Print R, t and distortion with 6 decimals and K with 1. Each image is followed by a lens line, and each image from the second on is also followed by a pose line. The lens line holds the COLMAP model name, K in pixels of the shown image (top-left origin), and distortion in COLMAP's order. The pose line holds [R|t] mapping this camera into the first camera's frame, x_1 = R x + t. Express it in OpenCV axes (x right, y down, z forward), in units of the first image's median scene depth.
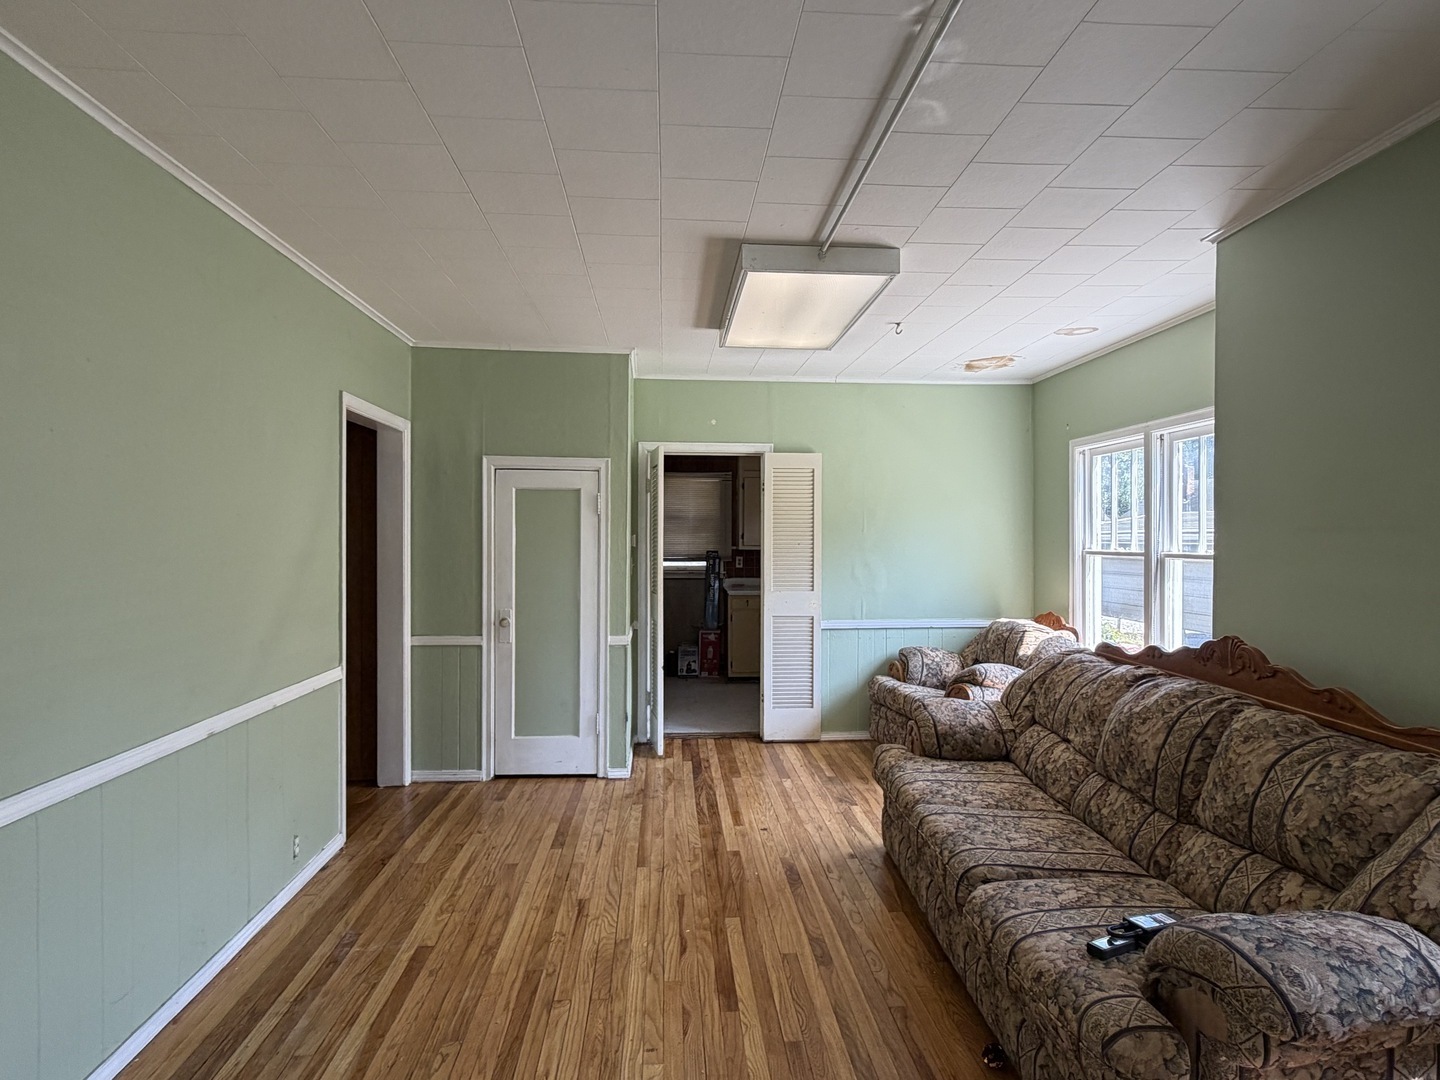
lens RADIAL K [[764.8, 0, 715.2], [0, 764.8, 542.4], [0, 0, 1]] dist [-0.004489, 0.001965]
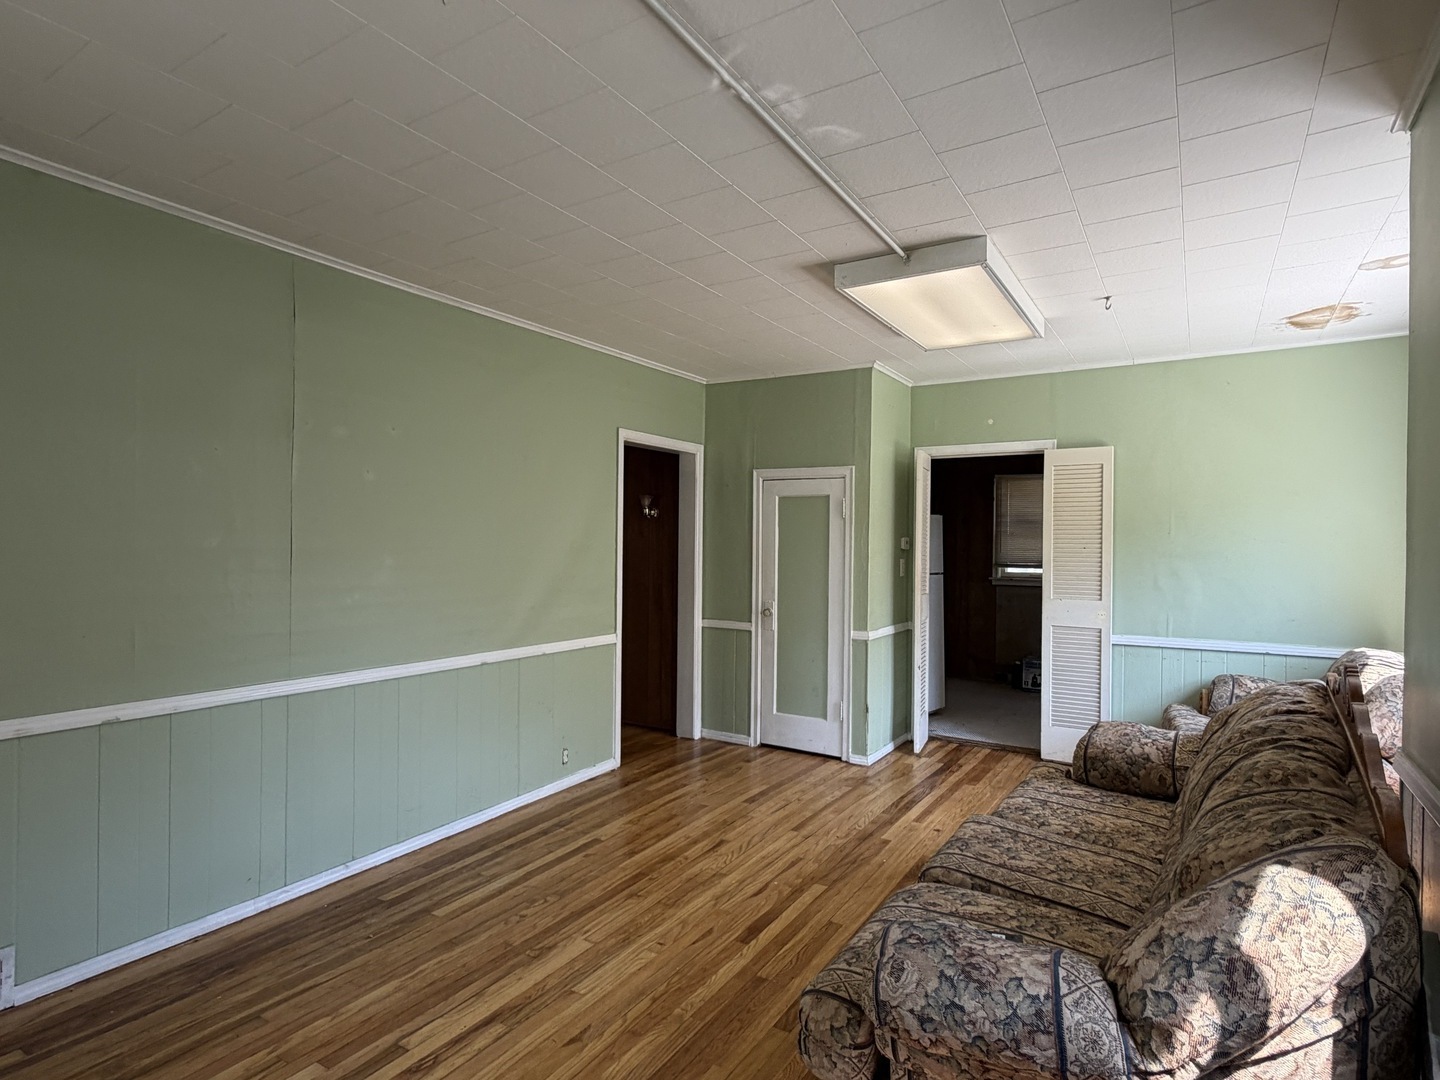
lens RADIAL K [[764.8, 0, 725.6], [0, 764.8, 541.9], [0, 0, 1]] dist [-0.004489, 0.001965]
pose [[0.810727, 0.003670, -0.585413, 0.400512], [-0.011512, 0.999887, -0.009675, 0.011493], [0.585311, 0.014583, 0.810677, 0.023774]]
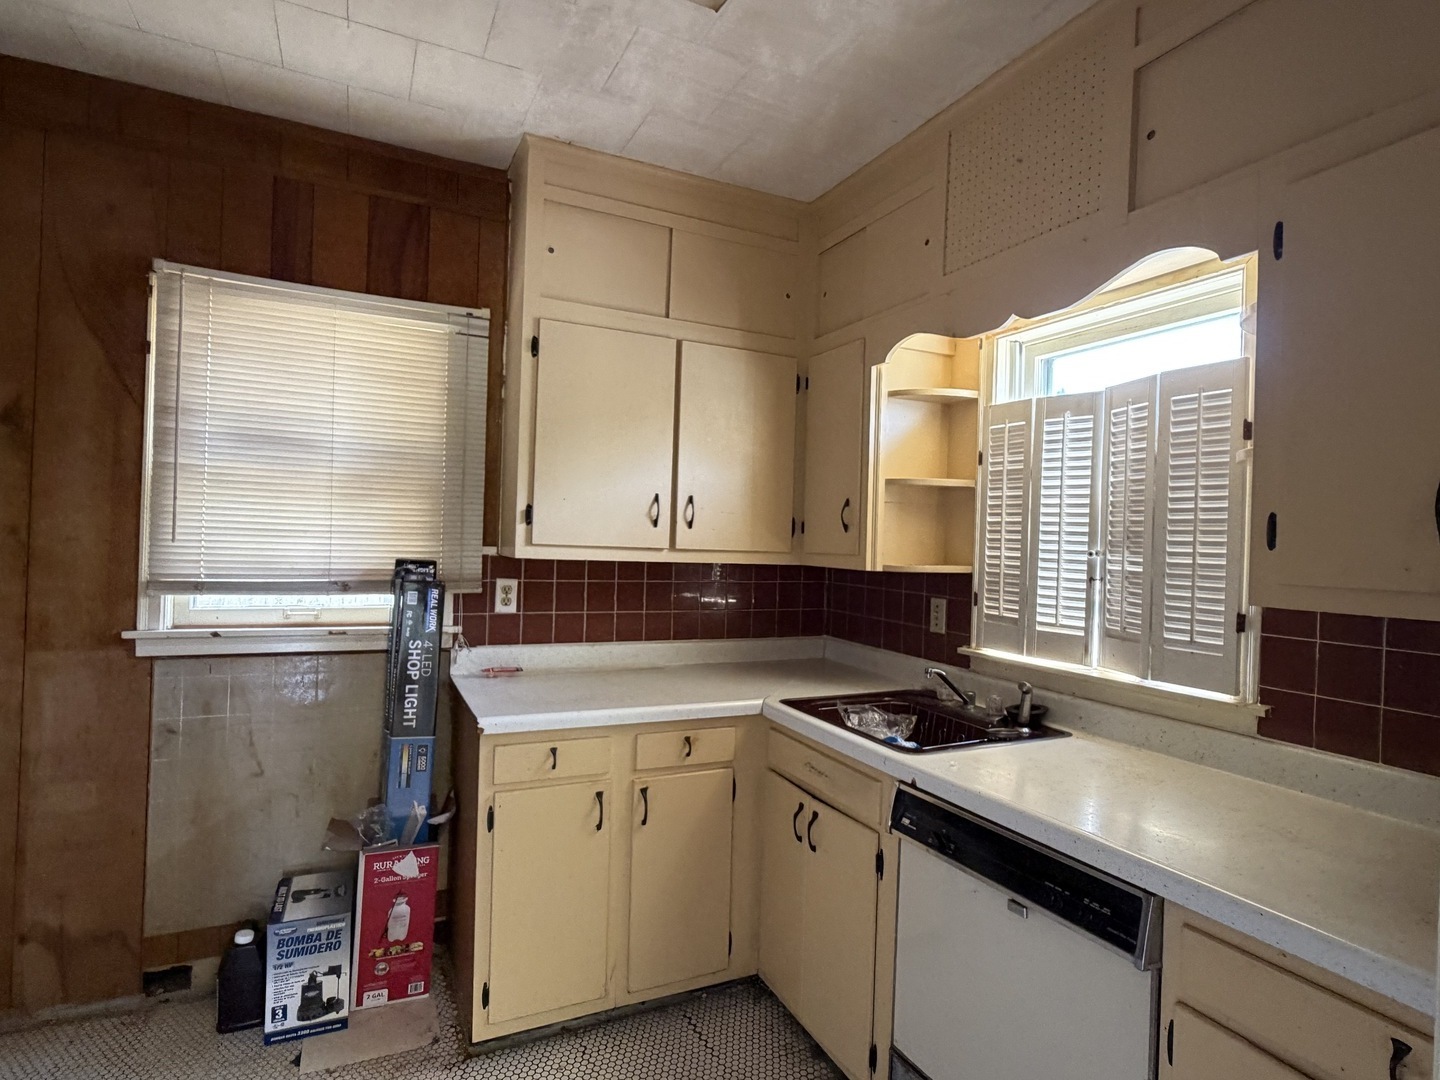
lens RADIAL K [[764.8, 0, 726.4], [0, 764.8, 542.9], [0, 0, 1]] dist [-0.004489, 0.001965]
pose [[0.927446, 0.024452, 0.373156, -0.006067], [-0.025203, 0.999678, -0.002866, 0.004307], [-0.373106, -0.006746, 0.927764, 1.351033]]
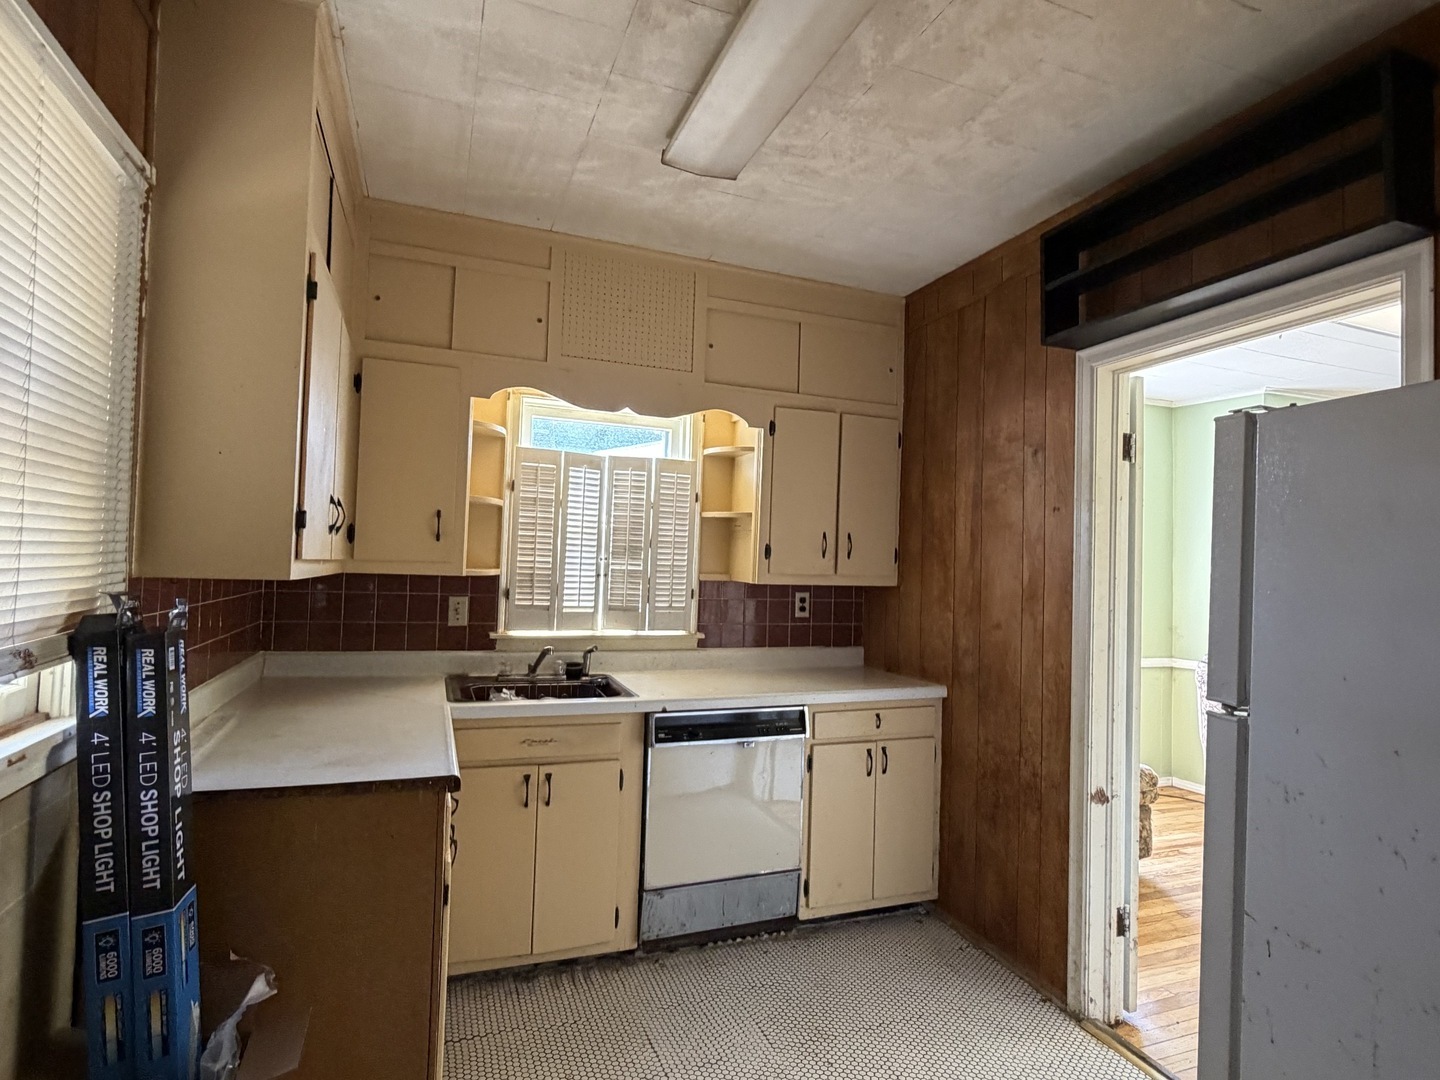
lens RADIAL K [[764.8, 0, 723.4], [0, 764.8, 543.4], [0, 0, 1]] dist [-0.004489, 0.001965]
pose [[-0.291479, 0.010152, 0.956523, -0.820395], [-0.024504, 0.999536, -0.018076, -0.006979], [-0.956263, -0.028707, -0.291095, 2.374575]]
